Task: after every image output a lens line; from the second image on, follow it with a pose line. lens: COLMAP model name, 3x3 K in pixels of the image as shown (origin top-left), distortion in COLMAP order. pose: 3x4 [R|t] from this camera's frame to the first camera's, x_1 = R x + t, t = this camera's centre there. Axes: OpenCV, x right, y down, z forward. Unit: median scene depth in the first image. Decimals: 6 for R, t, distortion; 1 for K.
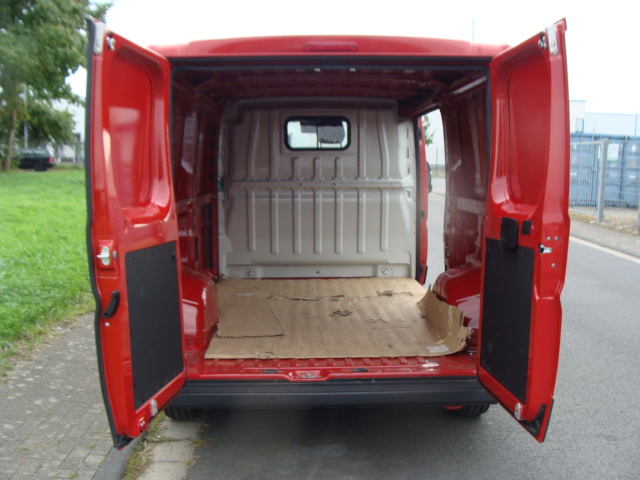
lens RADIAL K [[721.8, 0, 319.6], [0, 721.8, 238.9], [0, 0, 1]] dist [-0.126447, 0.000000]
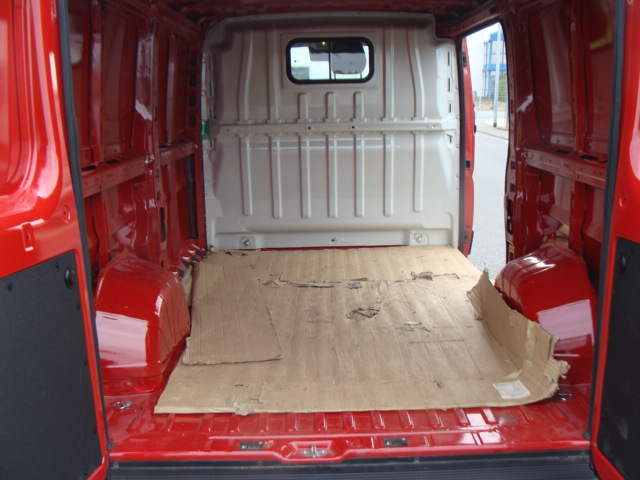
lens RADIAL K [[721.8, 0, 320.7], [0, 721.8, 241.9], [0, 0, 1]] dist [-0.126447, 0.000000]
pose [[0.999549, -0.011199, -0.027874, 0.006746], [0.013845, 0.995224, 0.096632, -0.031798], [0.026659, -0.096974, 0.994930, 0.249306]]
